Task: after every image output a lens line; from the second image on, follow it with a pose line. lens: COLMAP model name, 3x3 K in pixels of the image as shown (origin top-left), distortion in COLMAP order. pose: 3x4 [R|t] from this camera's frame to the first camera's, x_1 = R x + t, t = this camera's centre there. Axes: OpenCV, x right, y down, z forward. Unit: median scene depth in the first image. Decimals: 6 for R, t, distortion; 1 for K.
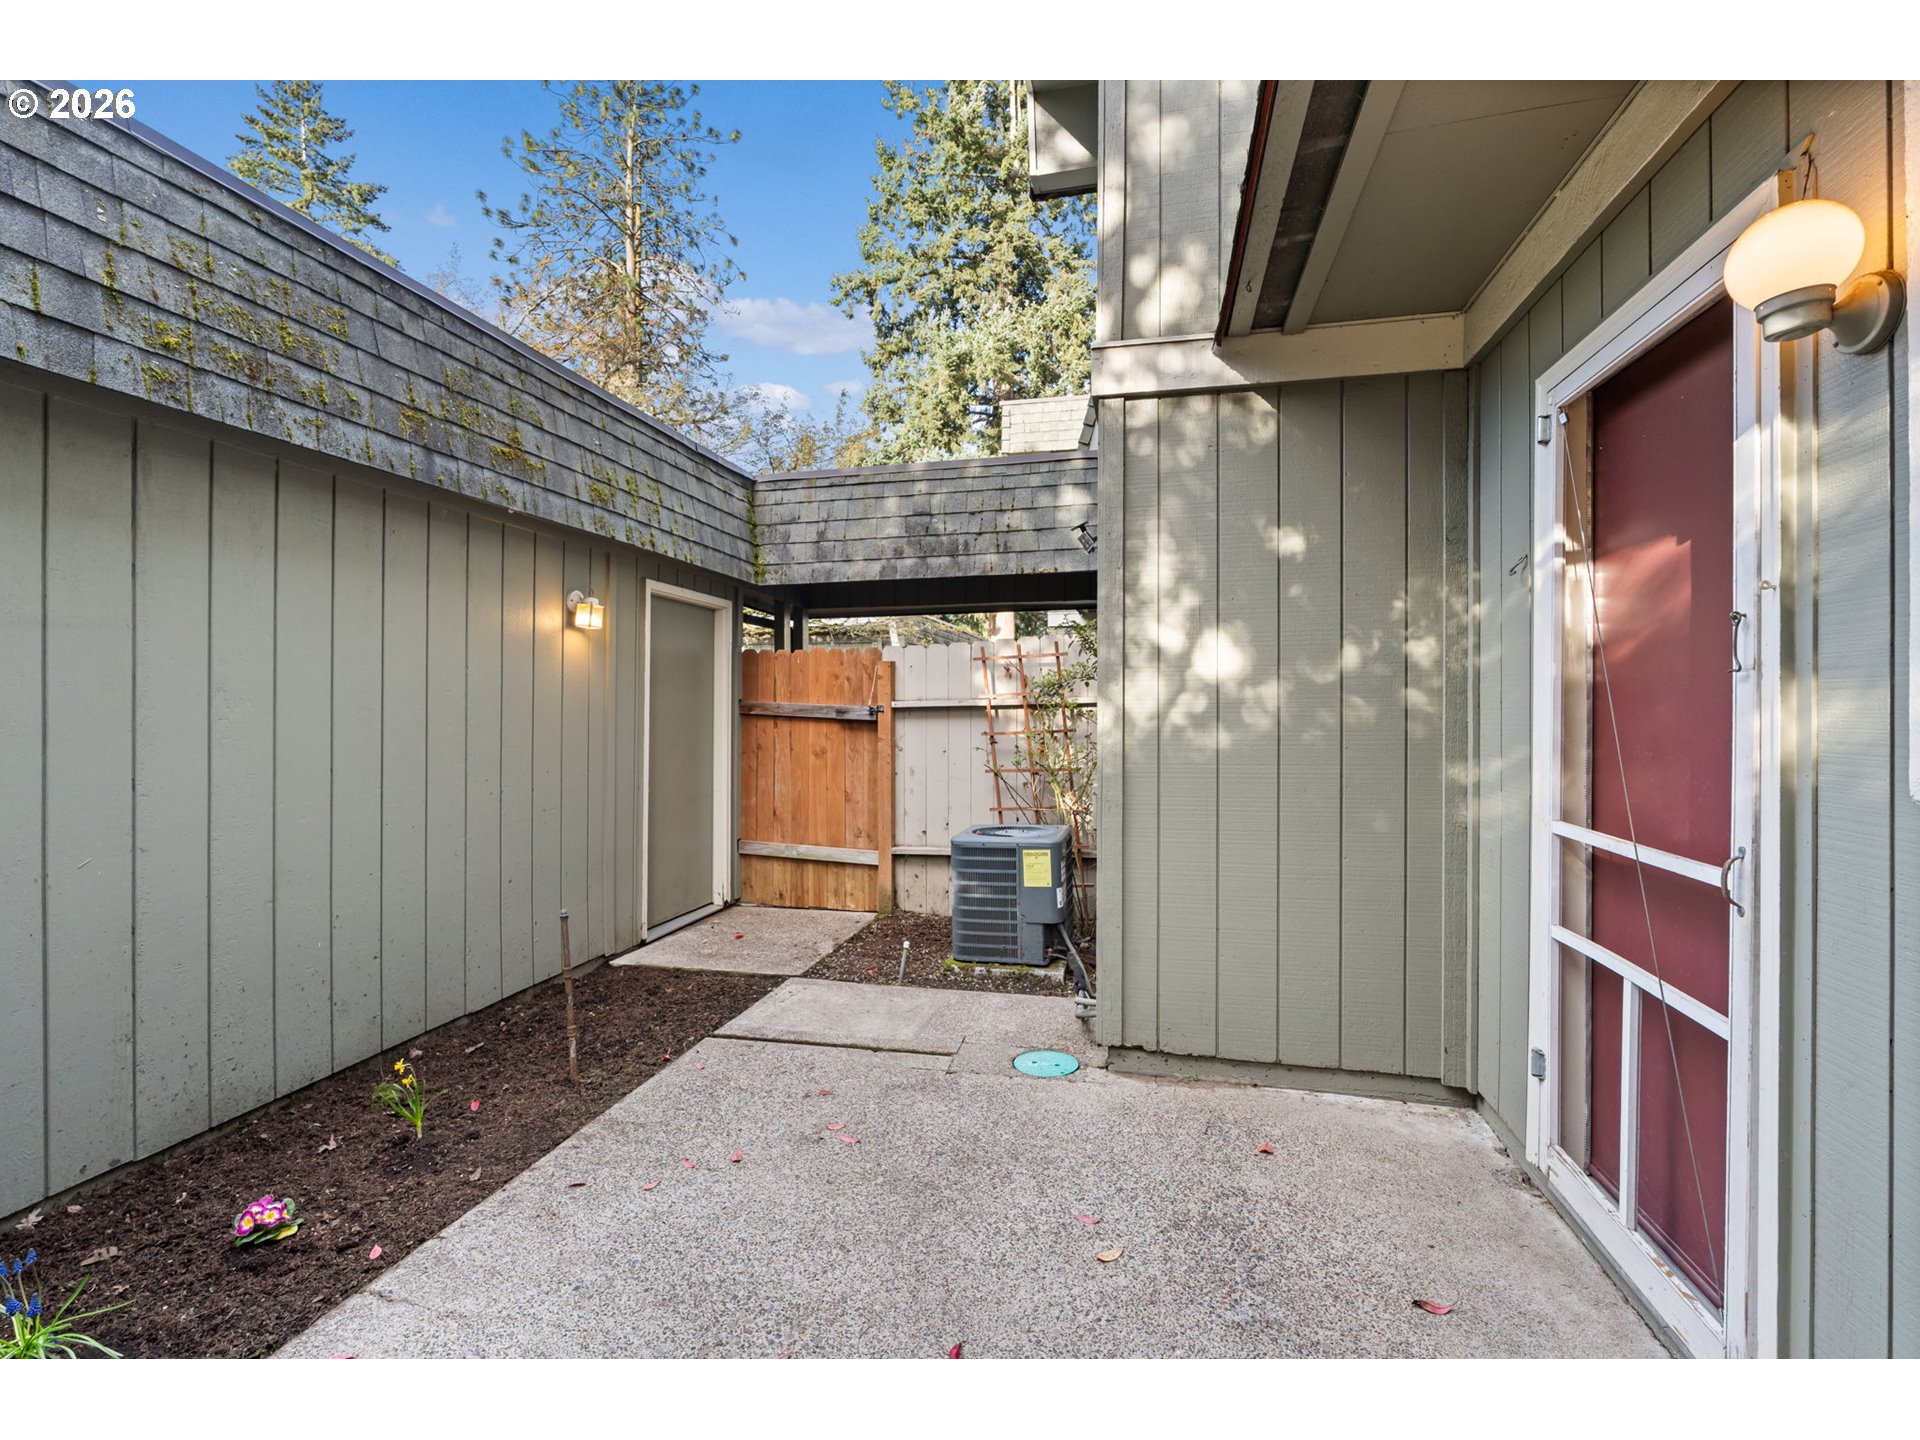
lens RADIAL K [[841.2, 0, 949.8], [0, 841.2, 728.4], [0, 0, 1]] dist [-0.003287, 0.000495]
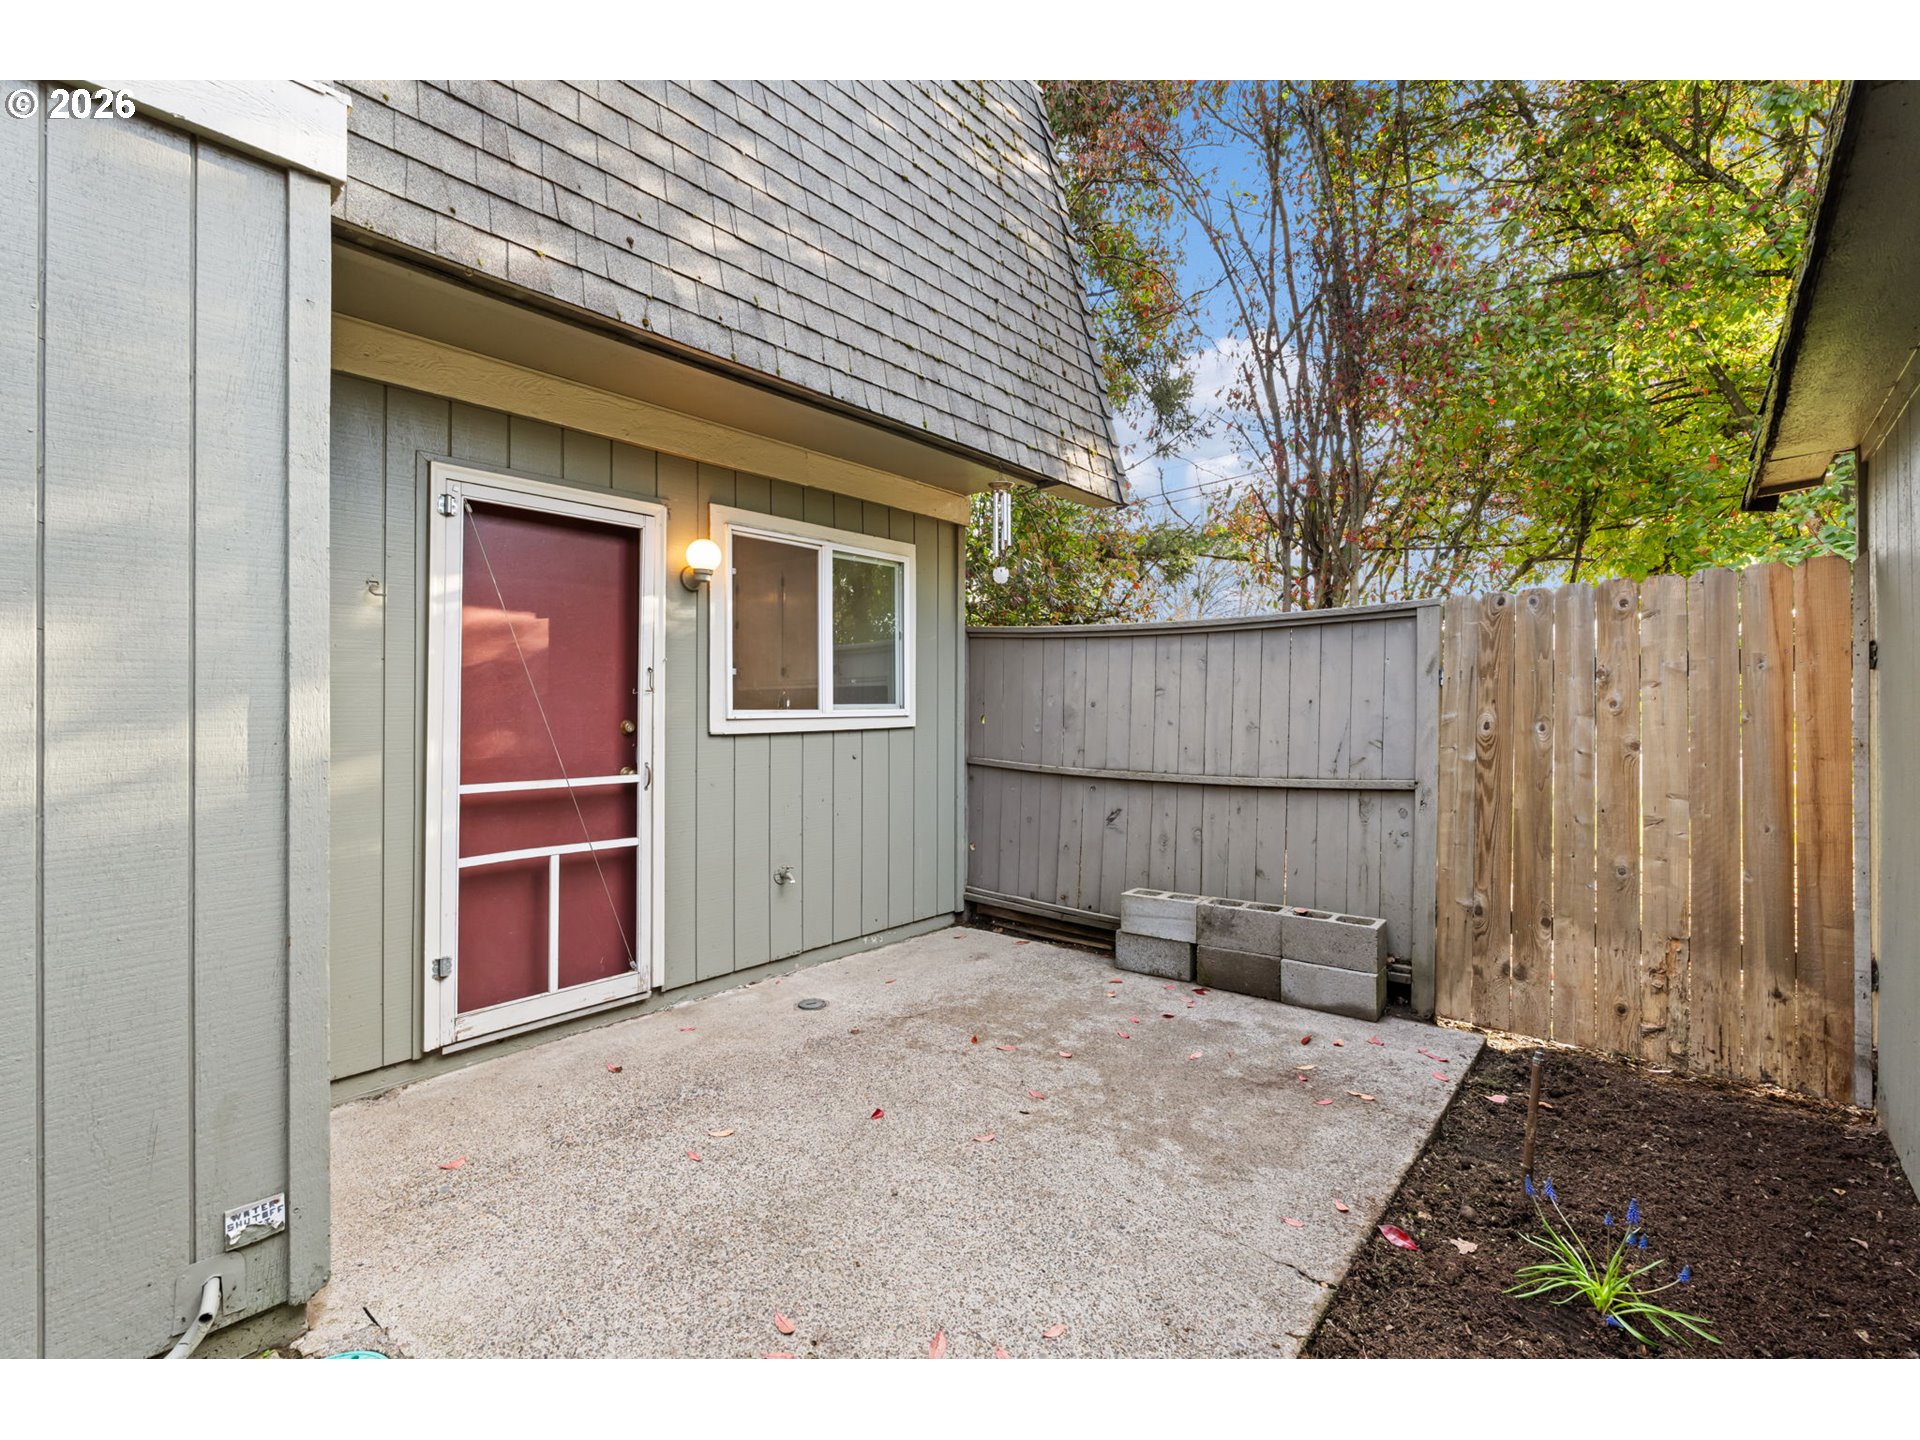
lens RADIAL K [[841.2, 0, 951.4], [0, 841.2, 713.9], [0, 0, 1]] dist [-0.003287, 0.000495]
pose [[-0.885101, -0.001202, 0.465398, -0.373002], [0.014960, 0.999406, 0.031032, -0.025233], [-0.465159, 0.034429, -0.884557, 1.011685]]
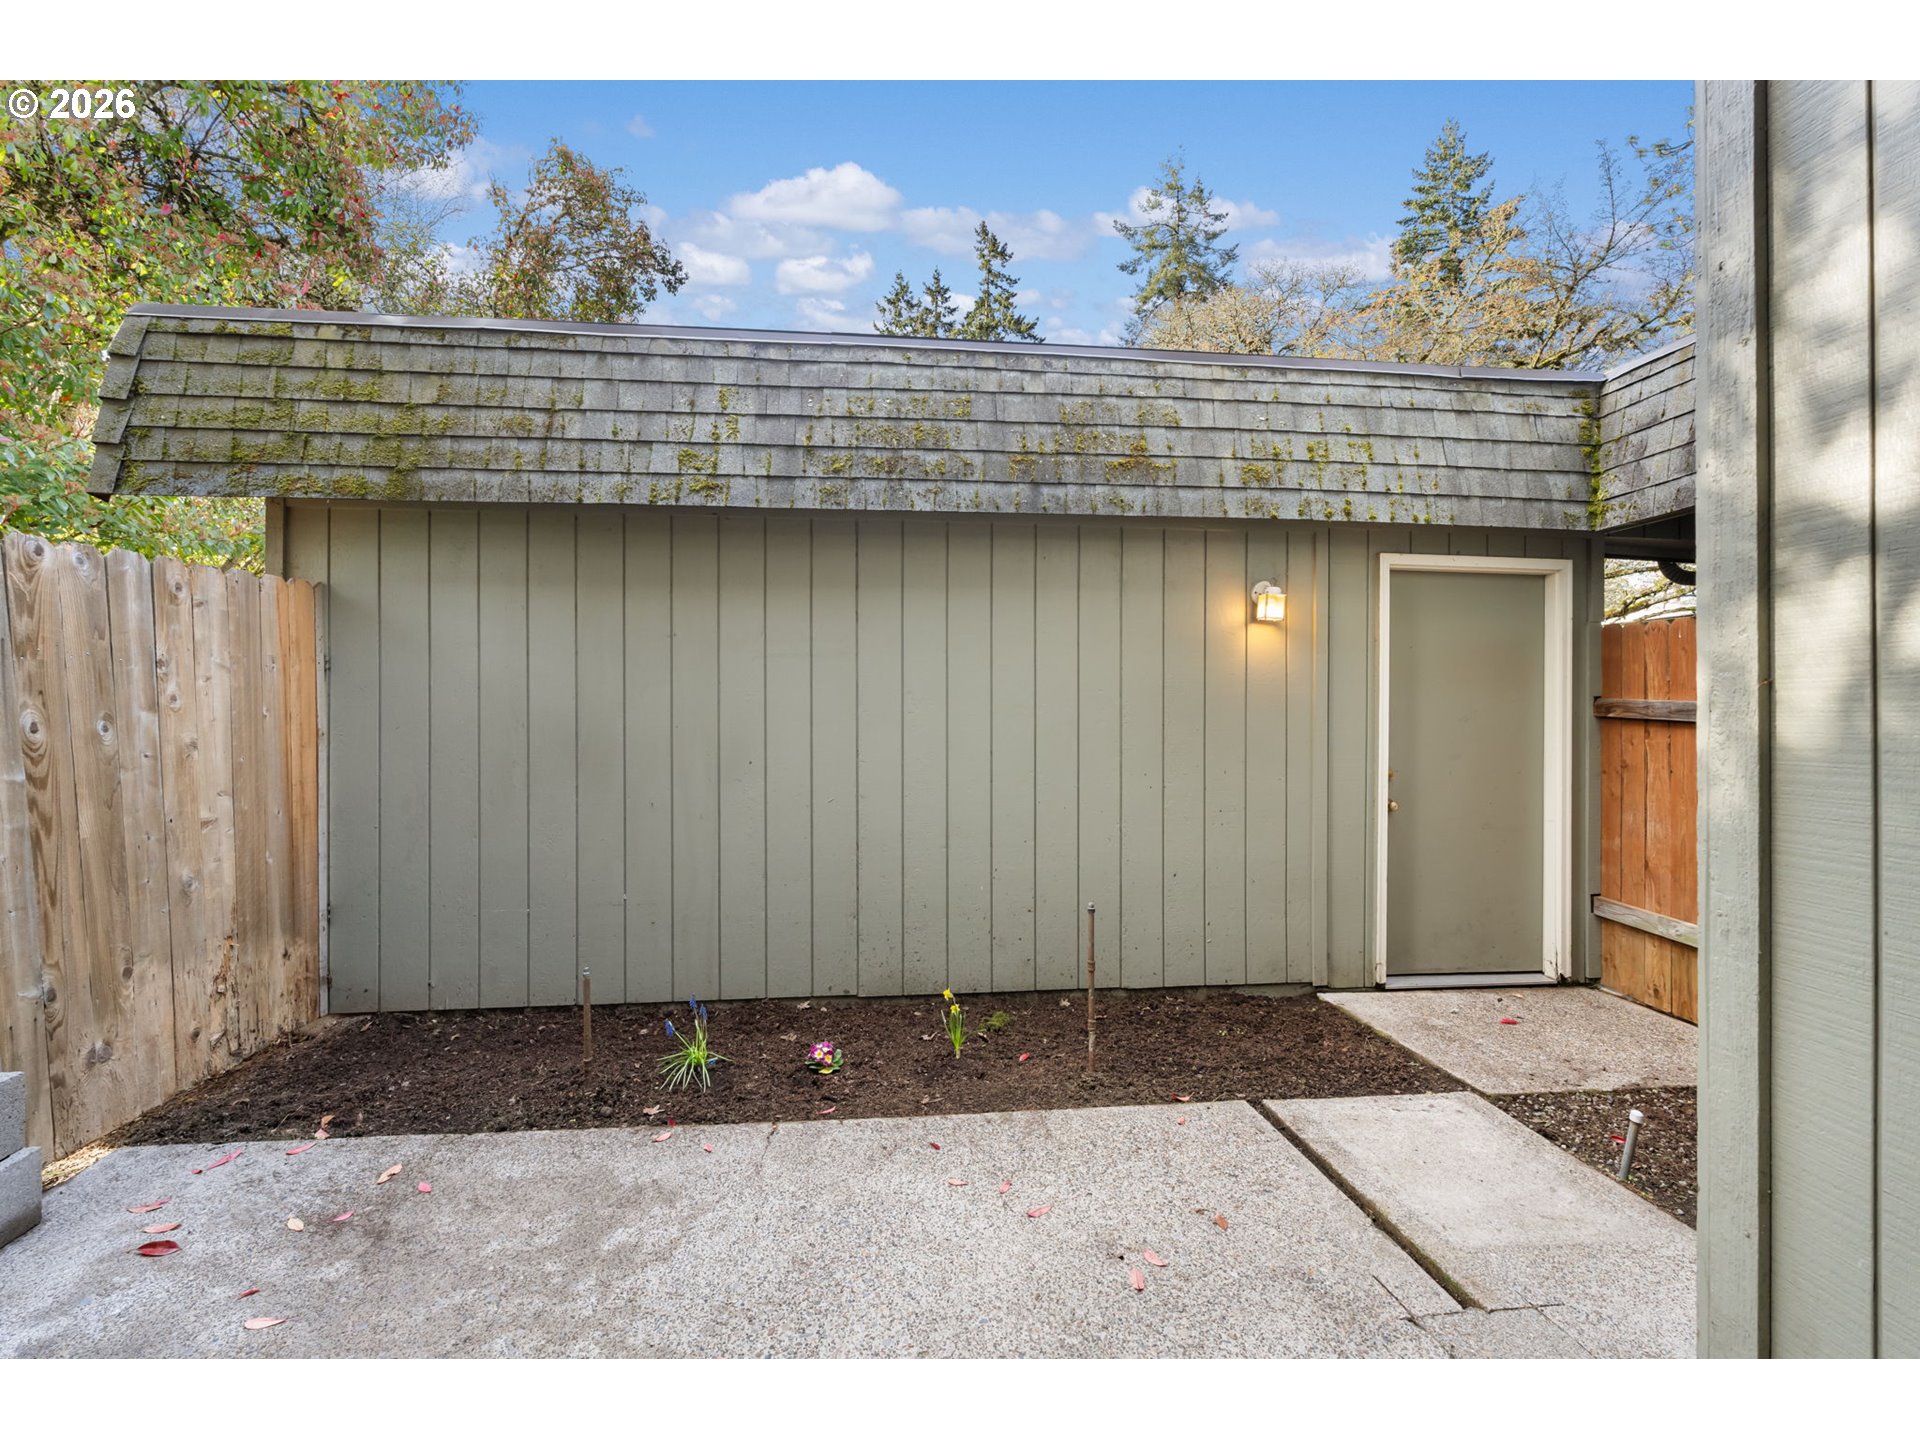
lens RADIAL K [[841.2, 0, 963.7], [0, 841.2, 720.3], [0, 0, 1]] dist [-0.003287, 0.000495]
pose [[0.347083, 0.008812, -0.937793, 0.340341], [-0.026621, 0.999645, -0.000459, 0.000321], [0.937456, 0.025124, 0.347195, 0.387460]]
